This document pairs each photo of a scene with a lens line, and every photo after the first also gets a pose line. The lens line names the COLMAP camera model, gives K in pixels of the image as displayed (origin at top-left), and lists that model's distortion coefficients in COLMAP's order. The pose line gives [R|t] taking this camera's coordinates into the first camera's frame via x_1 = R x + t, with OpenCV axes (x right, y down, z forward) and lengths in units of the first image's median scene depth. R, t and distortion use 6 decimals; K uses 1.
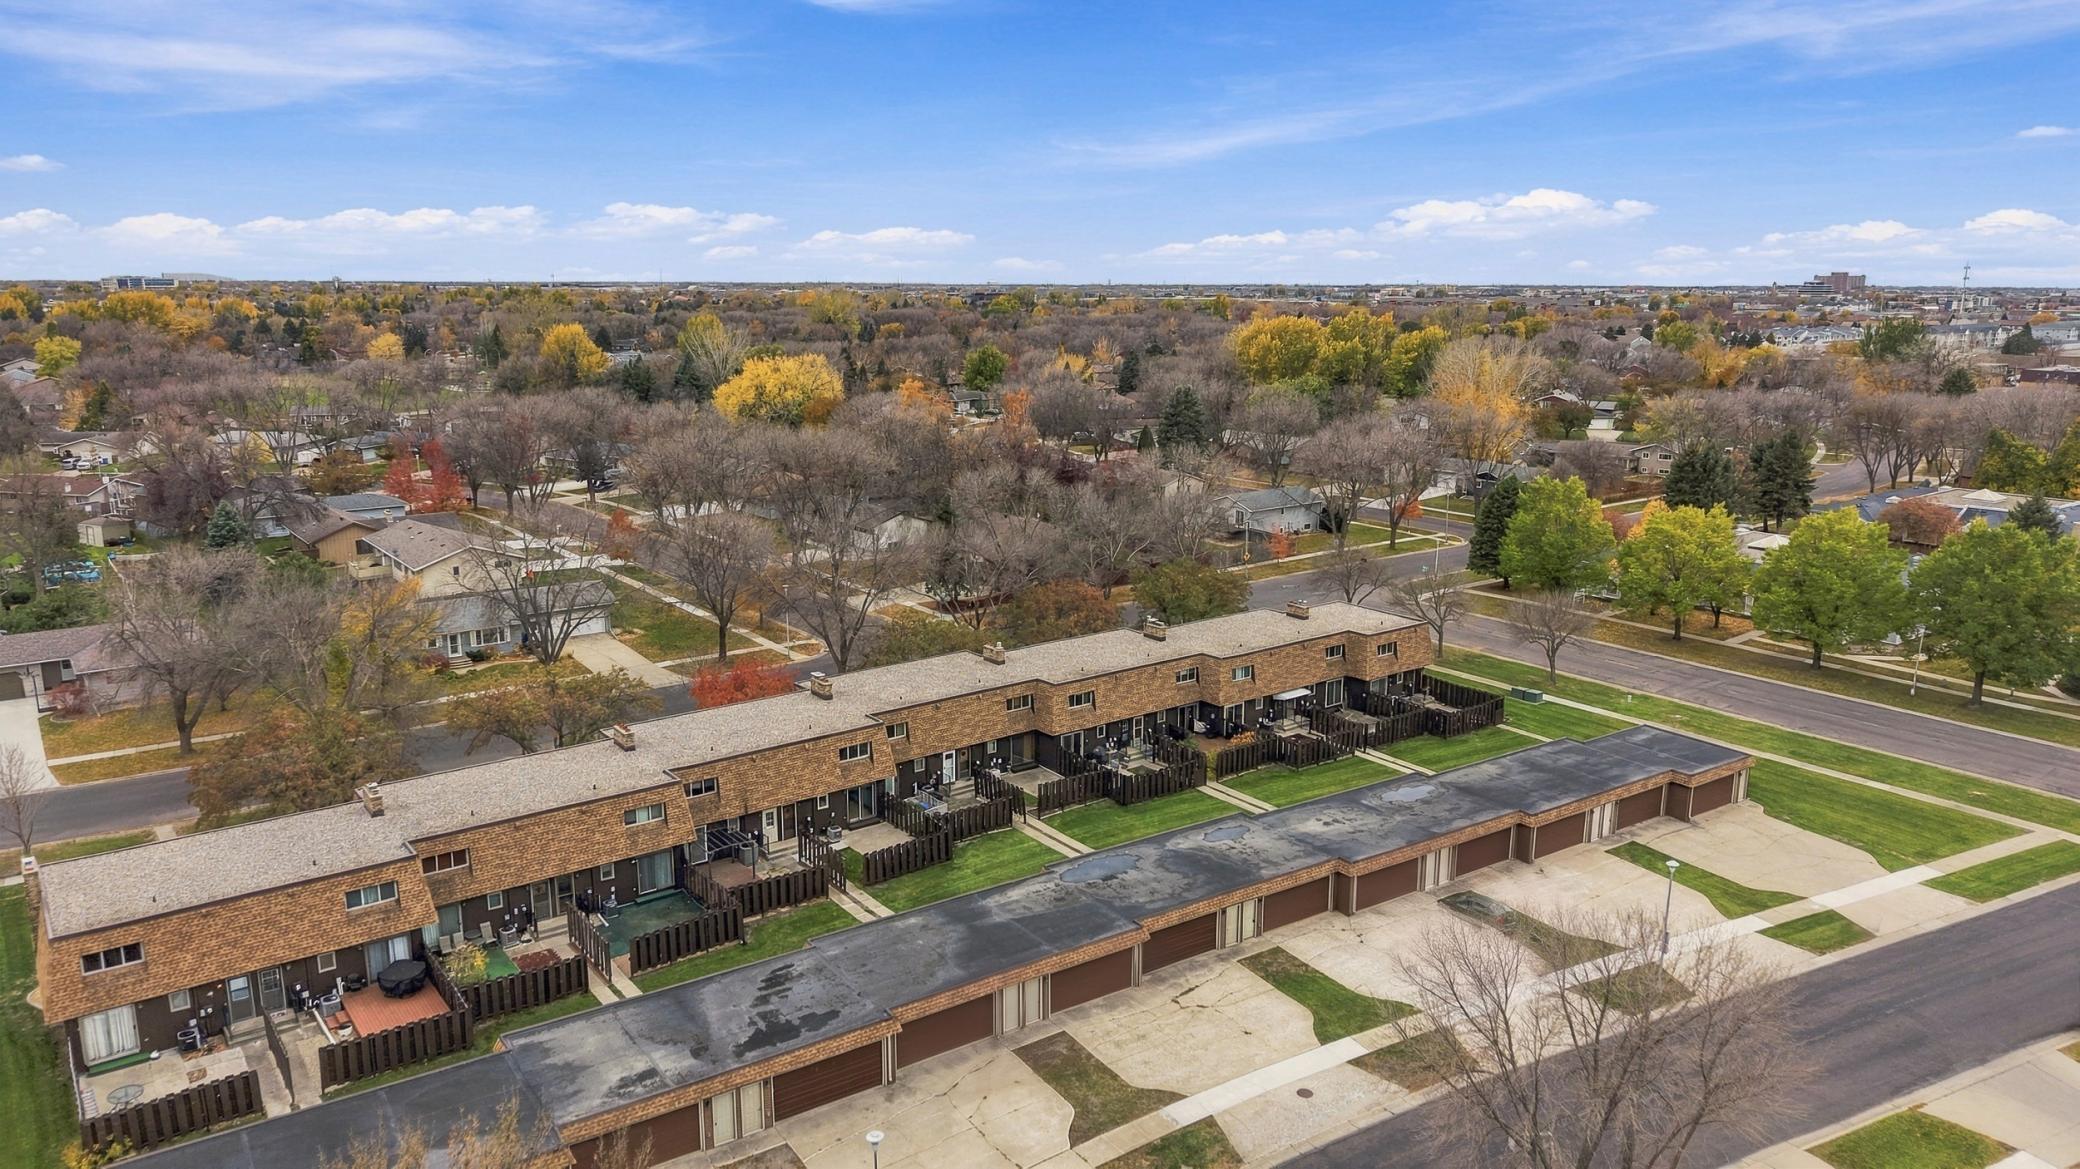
lens RADIAL K [[1416.1, 0, 1040.0], [0, 1416.1, 584.5], [0, 0, 1]] dist [-0.020909, 0.001754]
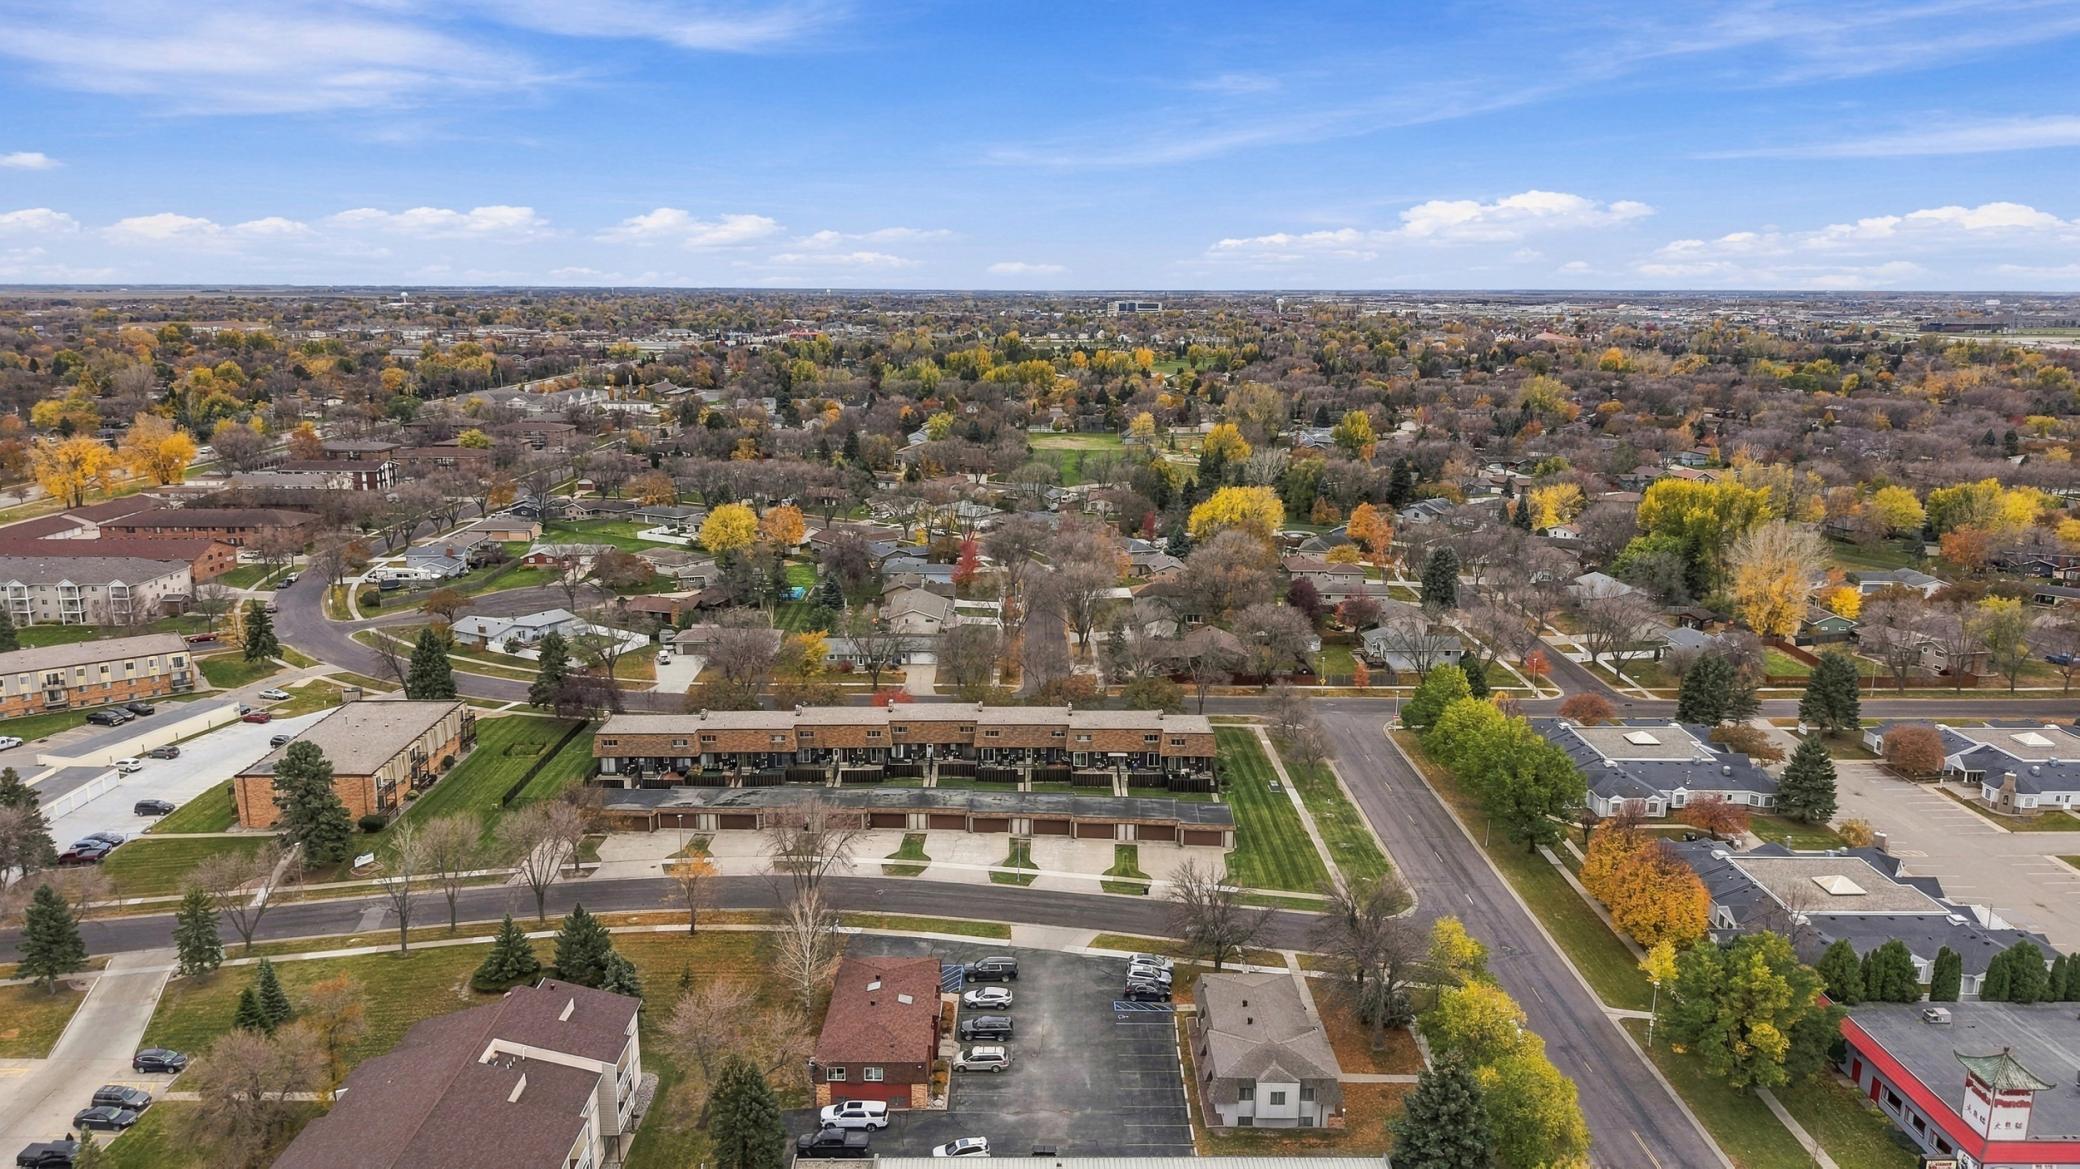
lens RADIAL K [[1416.1, 0, 1040.0], [0, 1416.1, 584.5], [0, 0, 1]] dist [-0.020909, 0.001754]
pose [[0.801101, 0.130485, -0.584133, 1.810681], [-0.134022, 0.990272, 0.037406, -0.323148], [0.583331, 0.048321, 0.810796, -1.007649]]
